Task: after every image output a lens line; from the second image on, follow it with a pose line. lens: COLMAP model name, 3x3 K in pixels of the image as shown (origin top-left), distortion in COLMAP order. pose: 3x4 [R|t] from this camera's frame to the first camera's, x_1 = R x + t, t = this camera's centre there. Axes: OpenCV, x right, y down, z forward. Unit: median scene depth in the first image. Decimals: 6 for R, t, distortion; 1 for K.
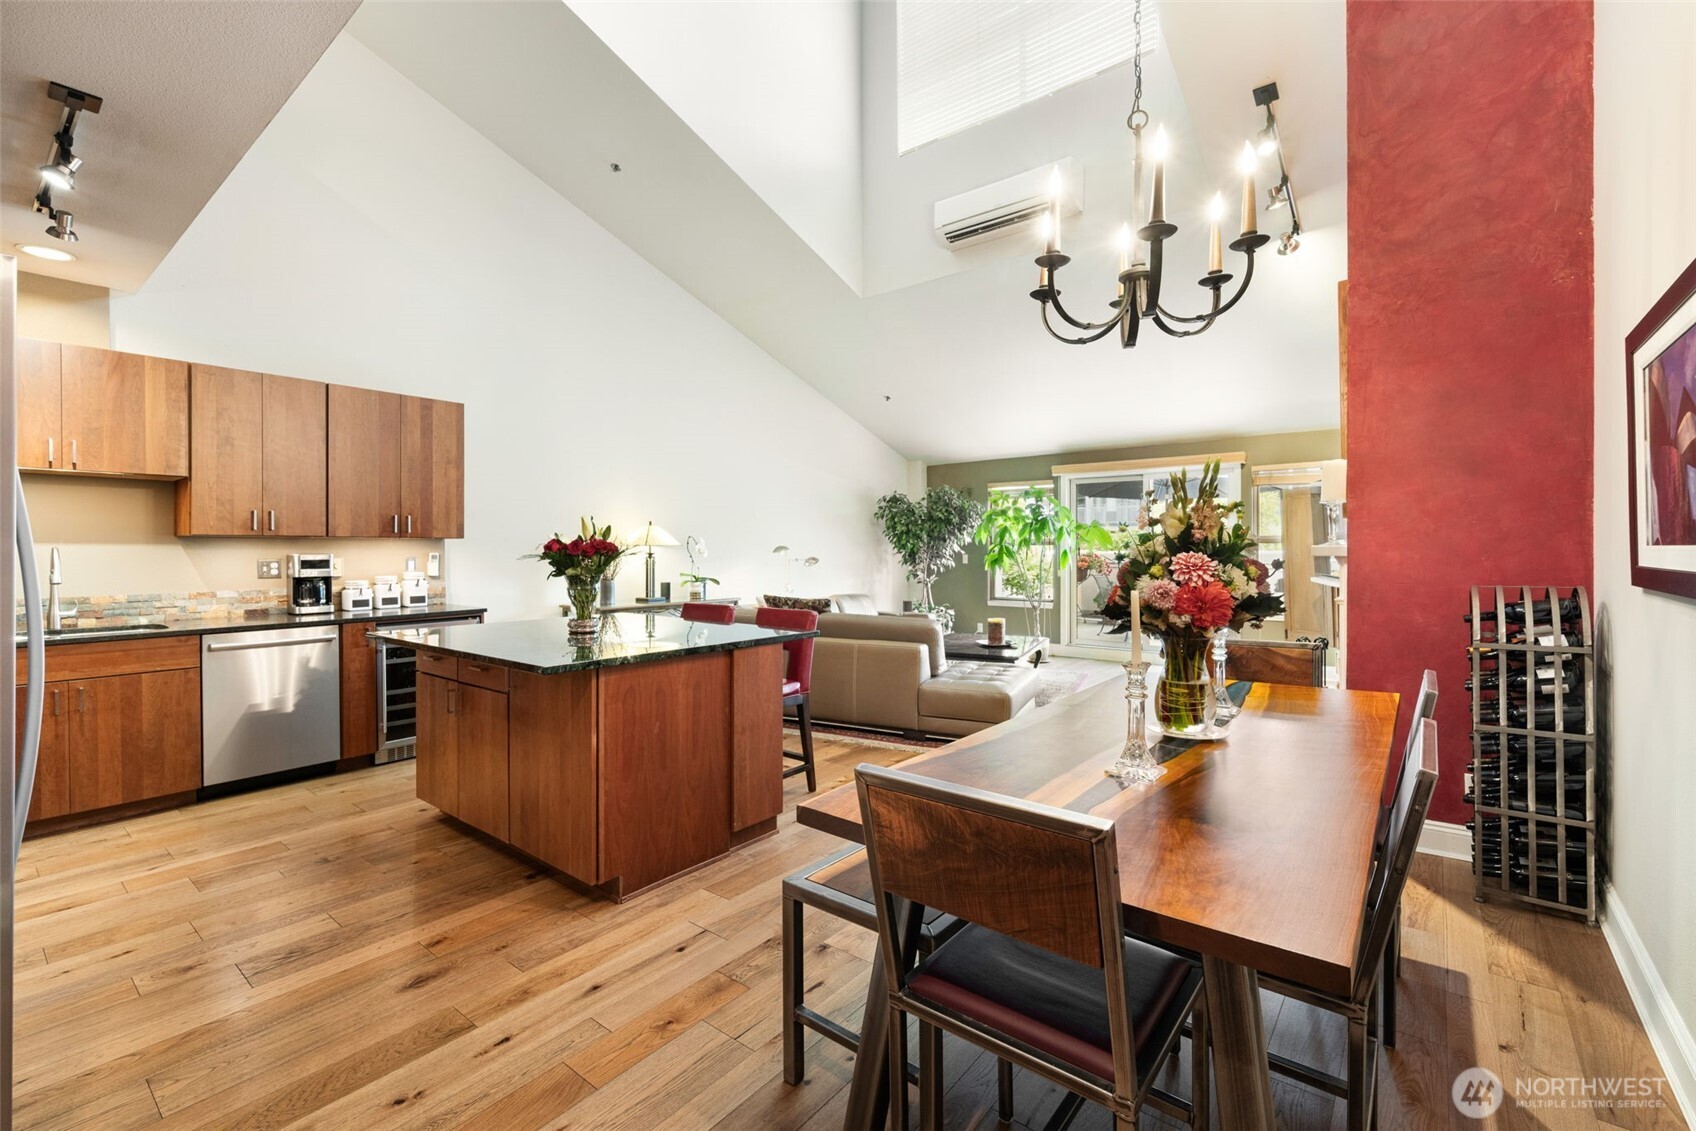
lens RADIAL K [[735.2, 0, 847.1], [0, 735.2, 556.9], [0, 0, 1]] dist [0.000218, -0.000024]
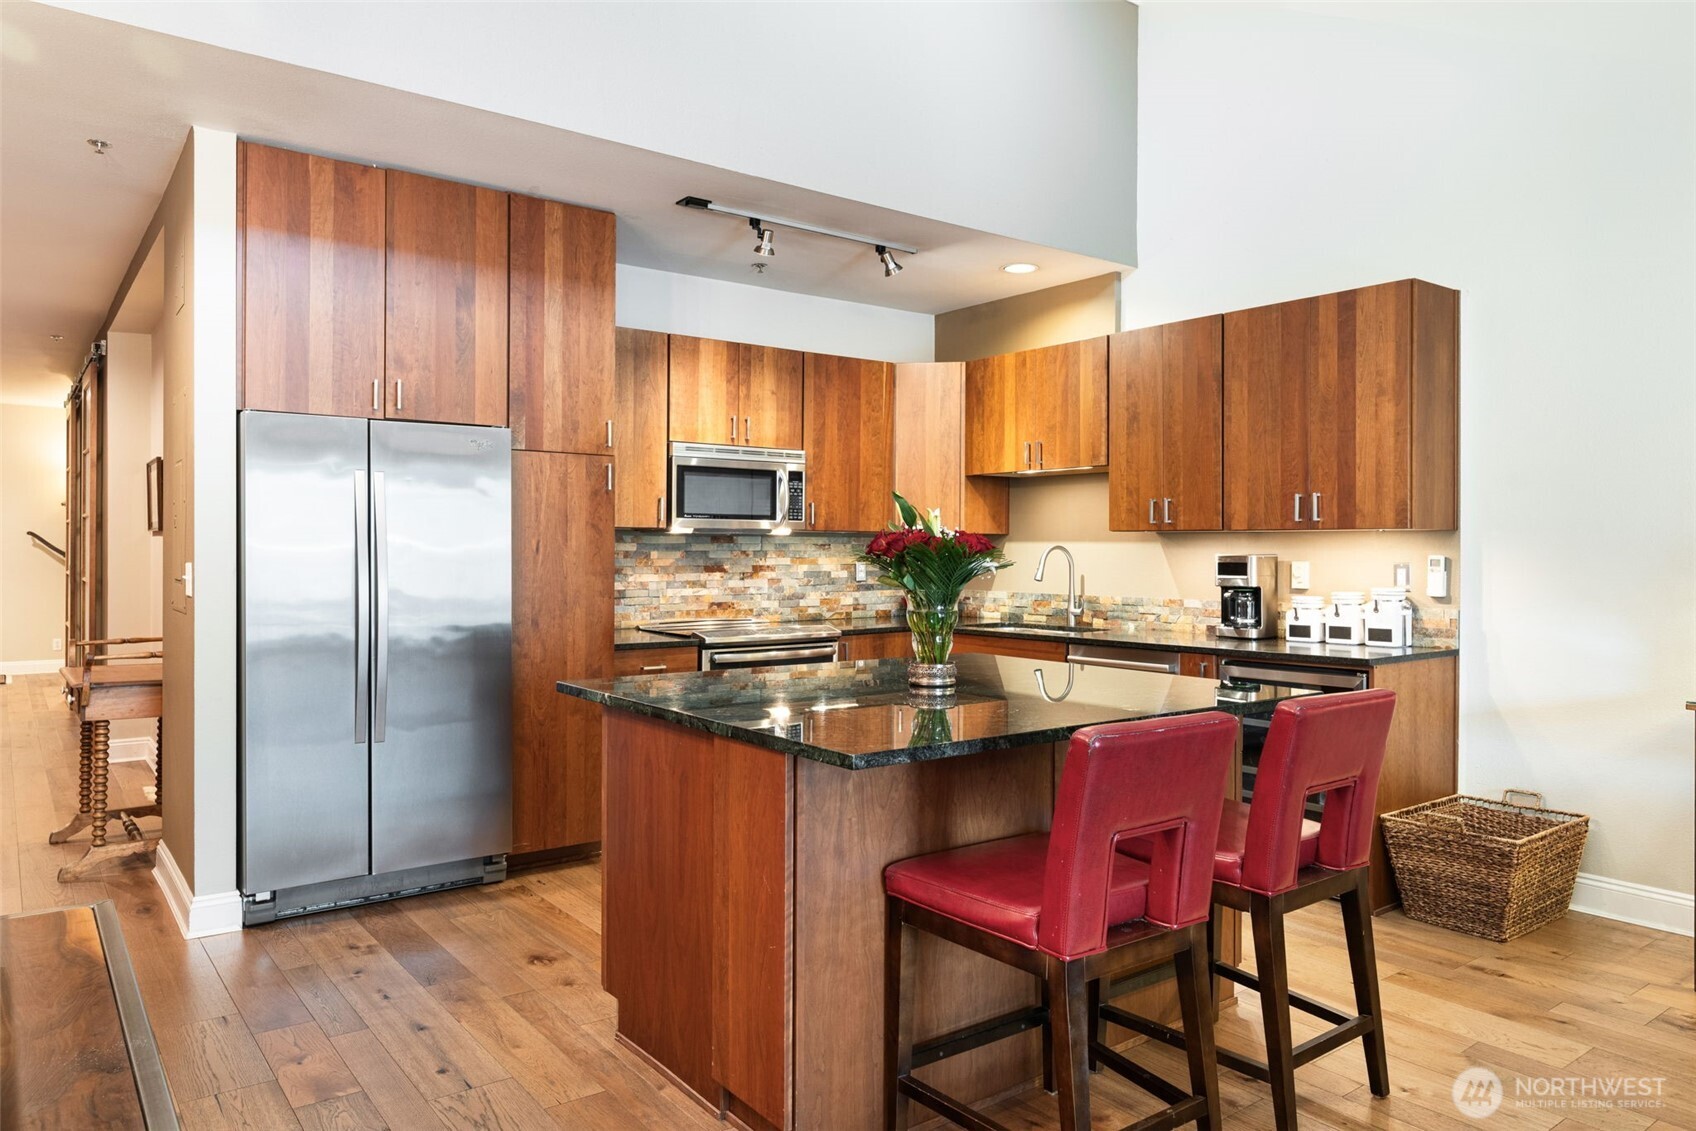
lens RADIAL K [[1135.1, 0, 848.0], [0, 1135.1, 565.5], [0, 0, 1]] dist [-0.002936, -0.001438]
pose [[-0.242967, 0.017764, -0.969872, 0.465507], [-0.010086, 0.999732, 0.020837, -0.013428], [0.969982, 0.014845, -0.242723, 0.966183]]
